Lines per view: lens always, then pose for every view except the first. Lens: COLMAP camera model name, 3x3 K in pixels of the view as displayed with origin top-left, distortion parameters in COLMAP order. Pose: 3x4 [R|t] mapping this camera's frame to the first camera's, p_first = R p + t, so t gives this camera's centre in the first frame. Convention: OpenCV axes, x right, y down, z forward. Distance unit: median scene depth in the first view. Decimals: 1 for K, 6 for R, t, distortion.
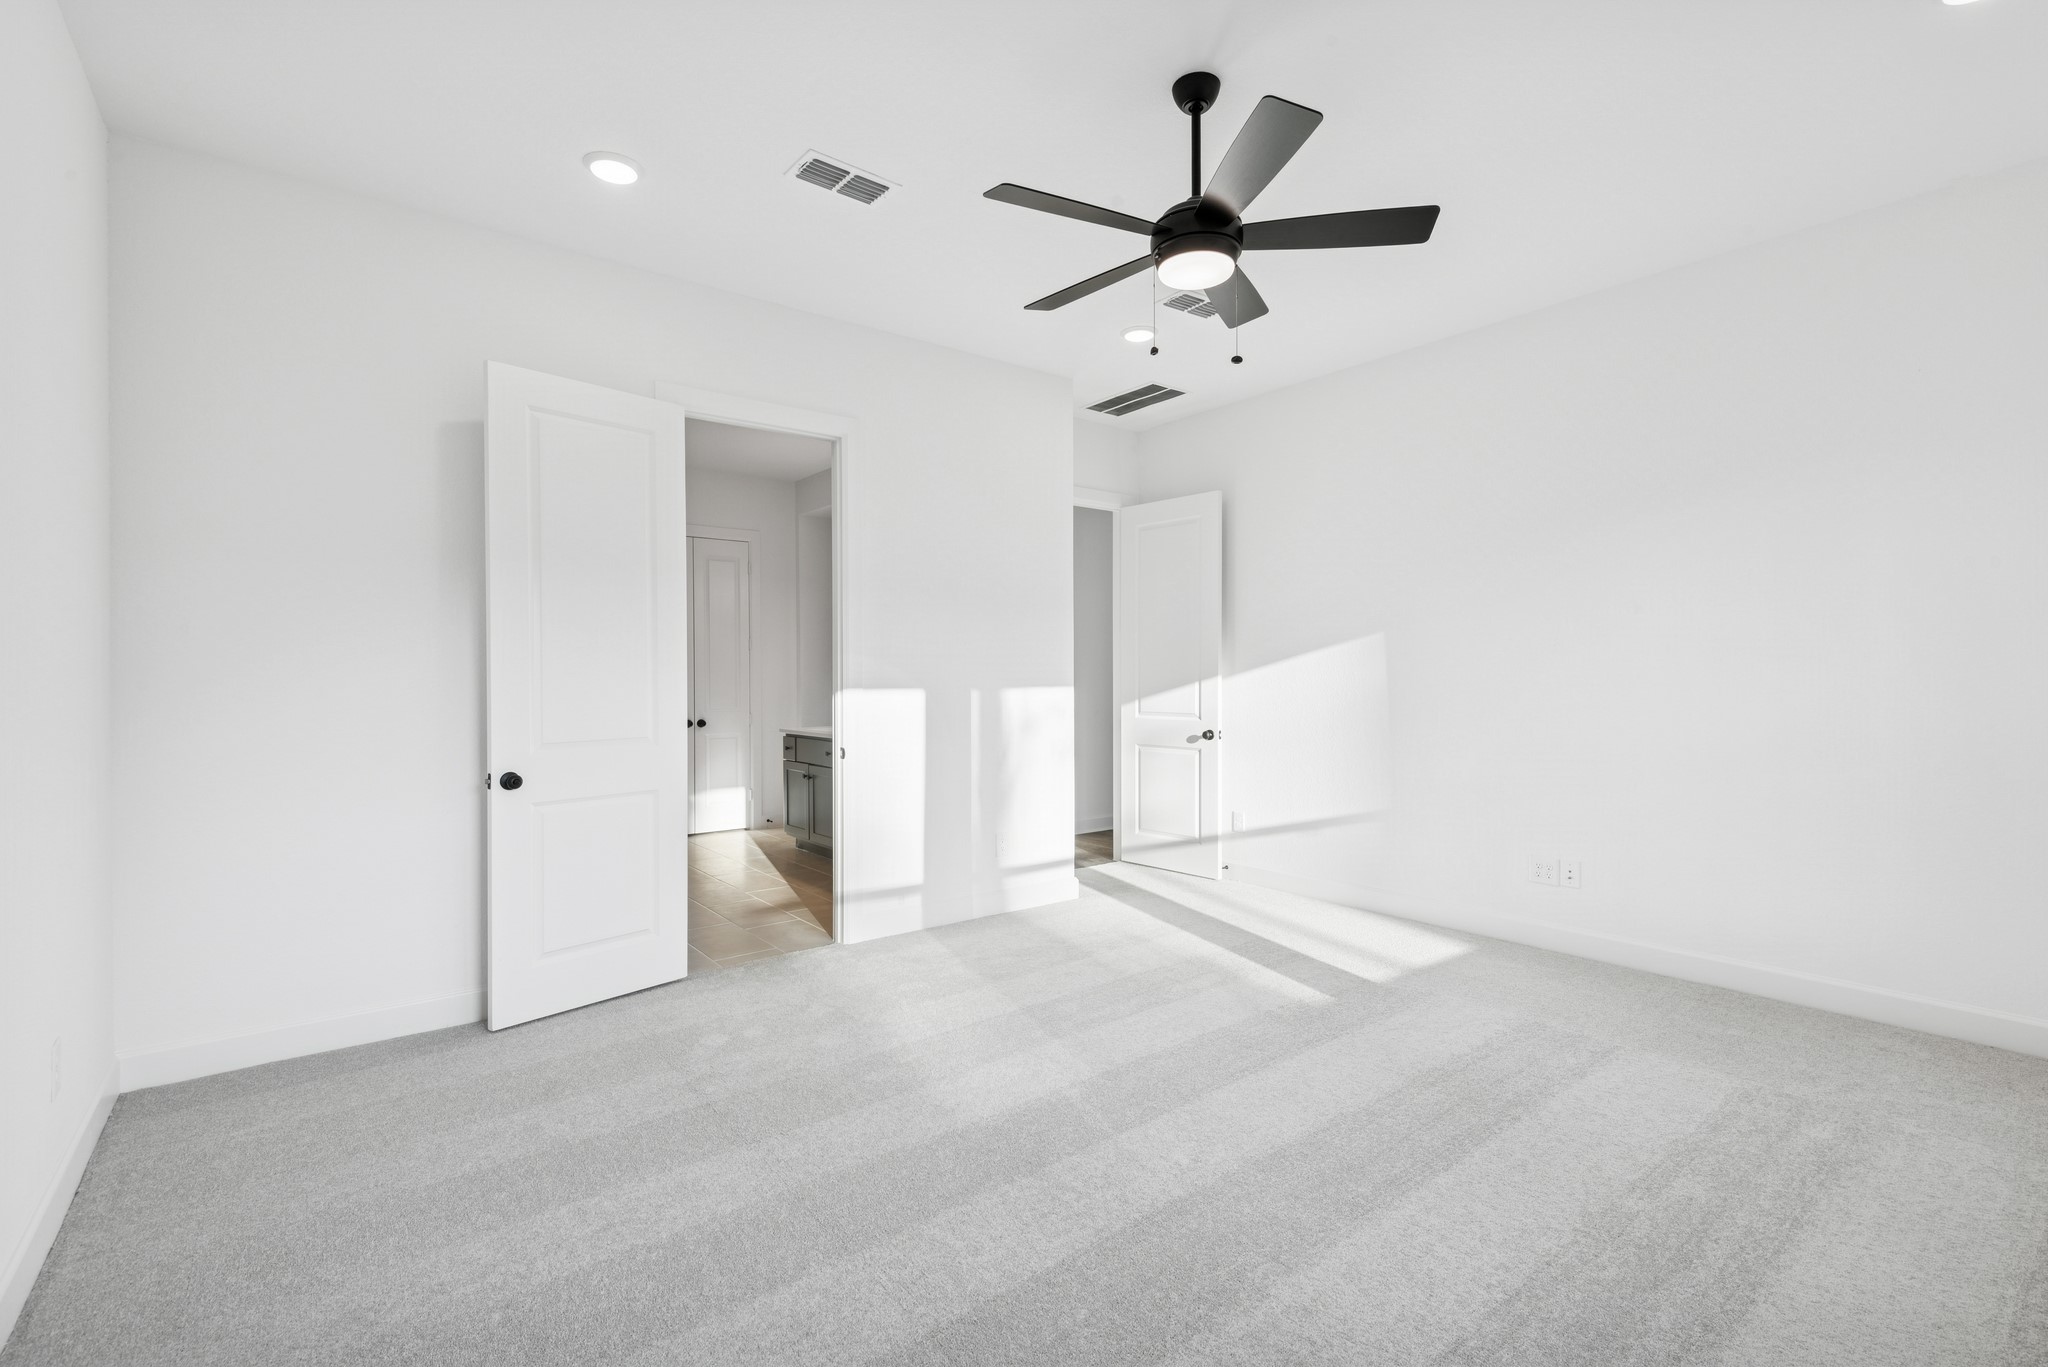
lens RADIAL K [[928.0, 0, 1044.4], [0, 928.0, 674.5], [0, 0, 1]] dist [0.020515, -0.010599]
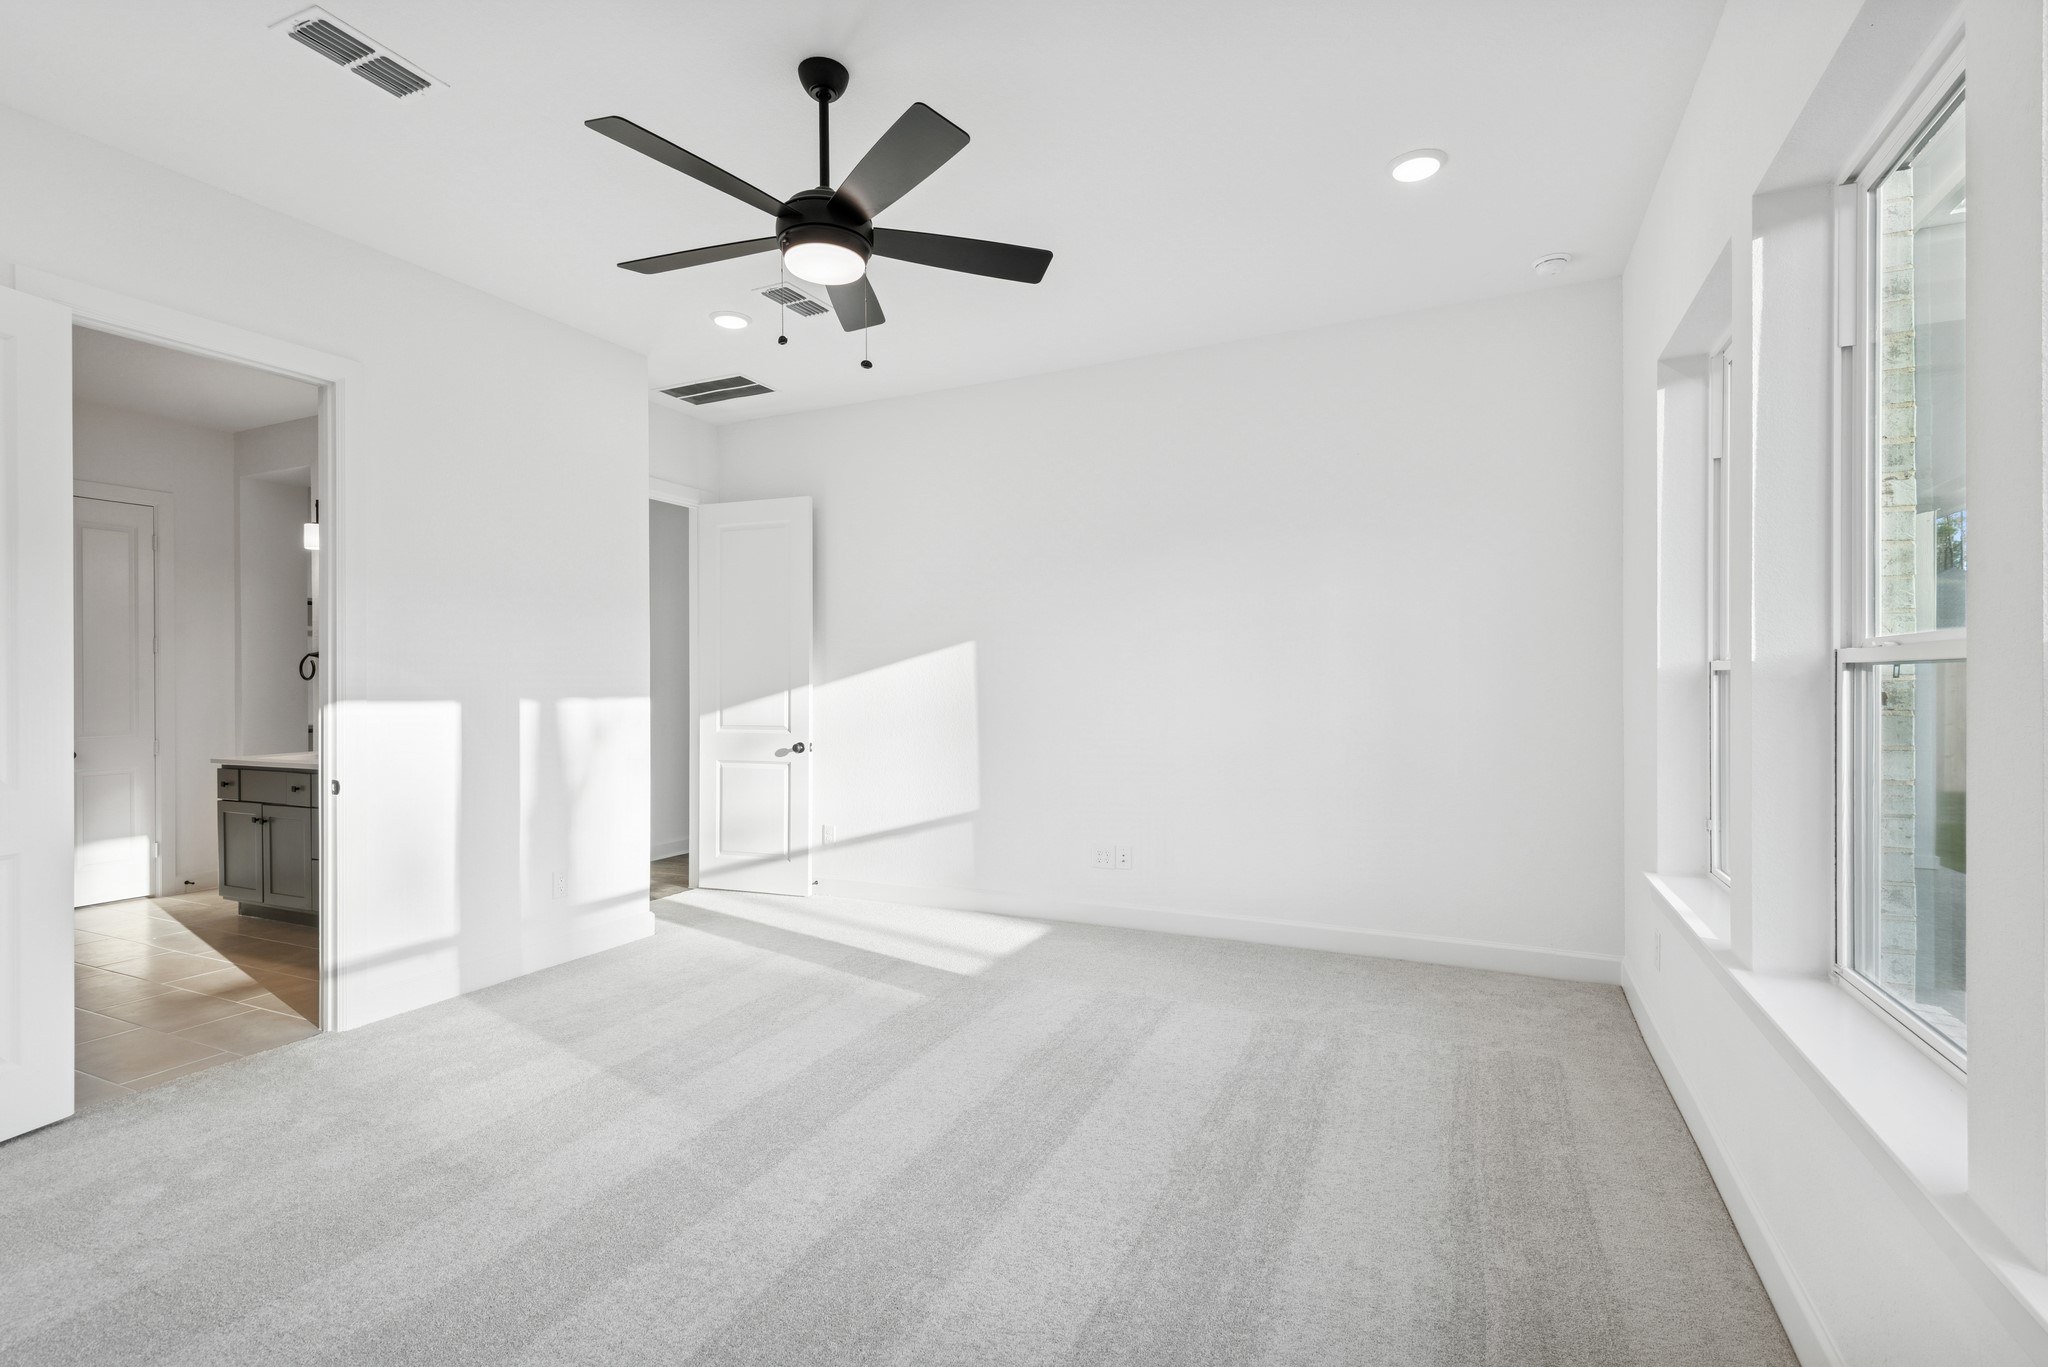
lens RADIAL K [[928.0, 0, 1027.2], [0, 928.0, 679.3], [0, 0, 1]] dist [0.020515, -0.010599]
pose [[0.891399, -0.000313, 0.453220, -0.075716], [0.002409, 0.999989, -0.004048, -0.001524], [-0.453214, 0.004700, 0.891390, 0.045397]]
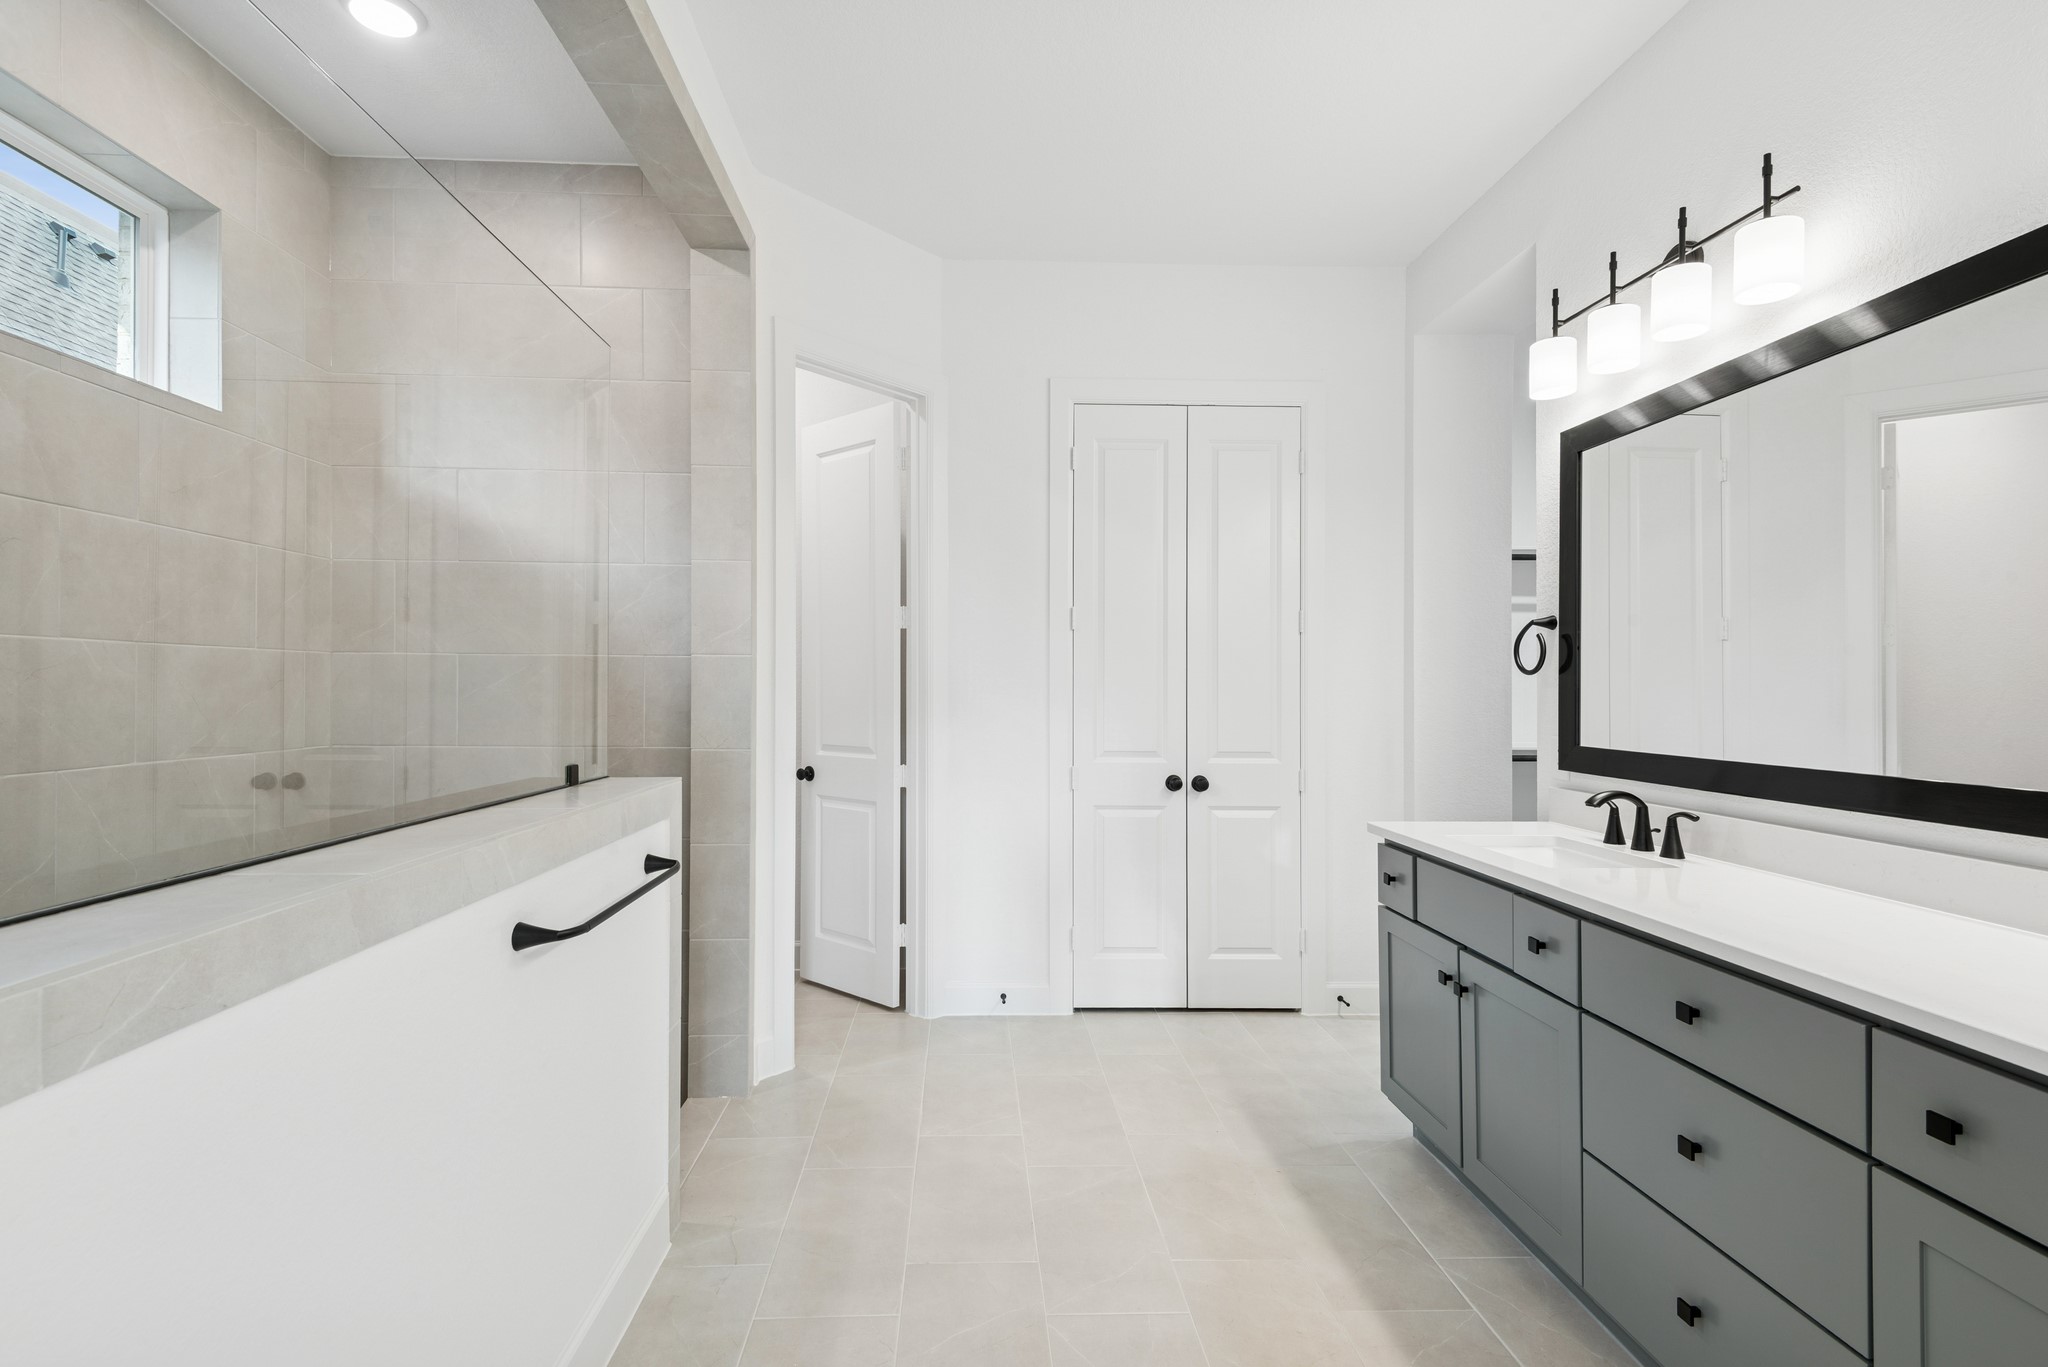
lens RADIAL K [[928.0, 0, 1016.0], [0, 928.0, 689.9], [0, 0, 1]] dist [0.020515, -0.010599]
pose [[0.809065, 0.001803, -0.587716, -0.338690], [-0.004296, 0.999987, -0.002848, 0.010154], [0.587703, 0.004829, 0.809062, 1.156688]]
